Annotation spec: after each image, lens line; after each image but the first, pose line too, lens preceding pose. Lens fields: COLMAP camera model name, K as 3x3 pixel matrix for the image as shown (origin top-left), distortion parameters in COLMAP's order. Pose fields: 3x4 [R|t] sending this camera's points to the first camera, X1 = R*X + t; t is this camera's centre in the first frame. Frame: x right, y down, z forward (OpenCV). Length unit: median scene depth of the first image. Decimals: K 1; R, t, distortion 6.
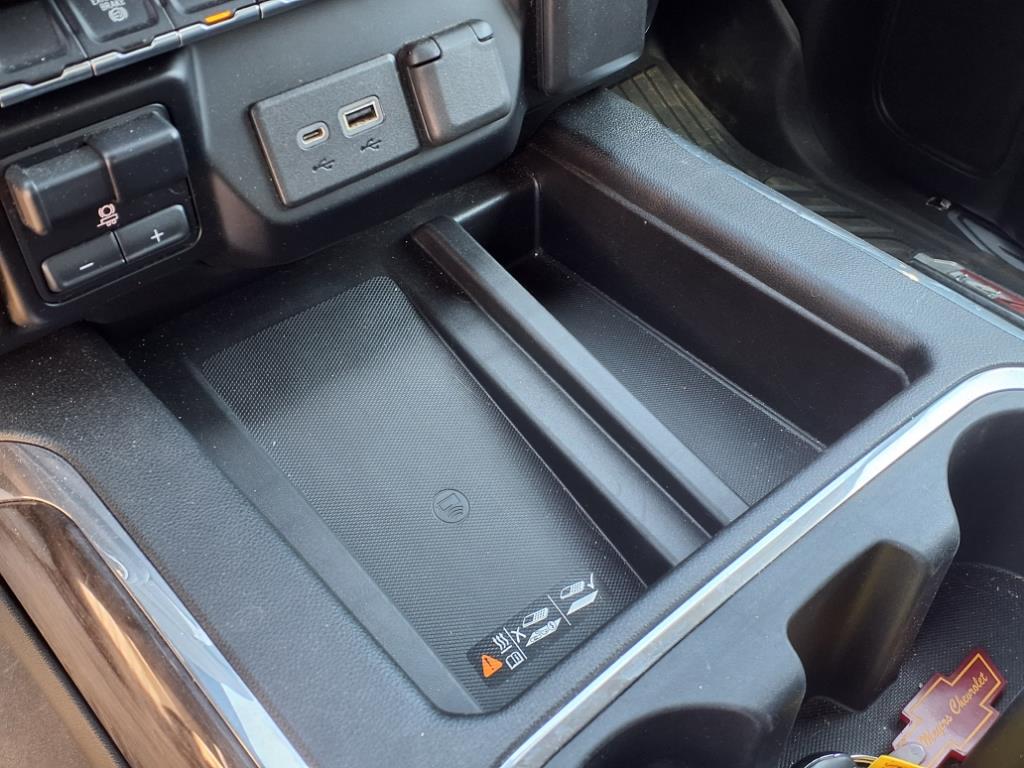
lens RADIAL K [[1225.0, 0, 512.0], [0, 1225.0, 384.0], [0, 0, 1]] dist [0.184670, -0.503803]
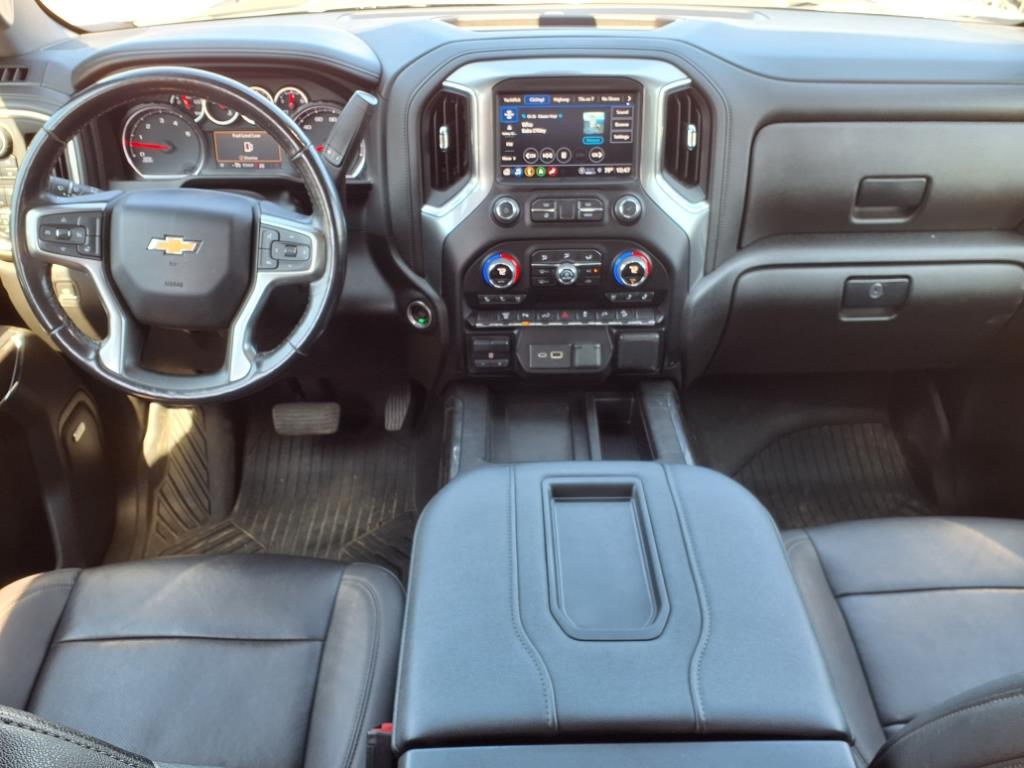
lens RADIAL K [[1225.0, 0, 512.0], [0, 1225.0, 384.0], [0, 0, 1]] dist [0.184670, -0.503803]
pose [[0.780243, 0.281374, -0.558614, 2.273692], [-0.413251, 0.902311, -0.122714, 0.480291], [0.469514, 0.326595, 0.820300, -2.636008]]
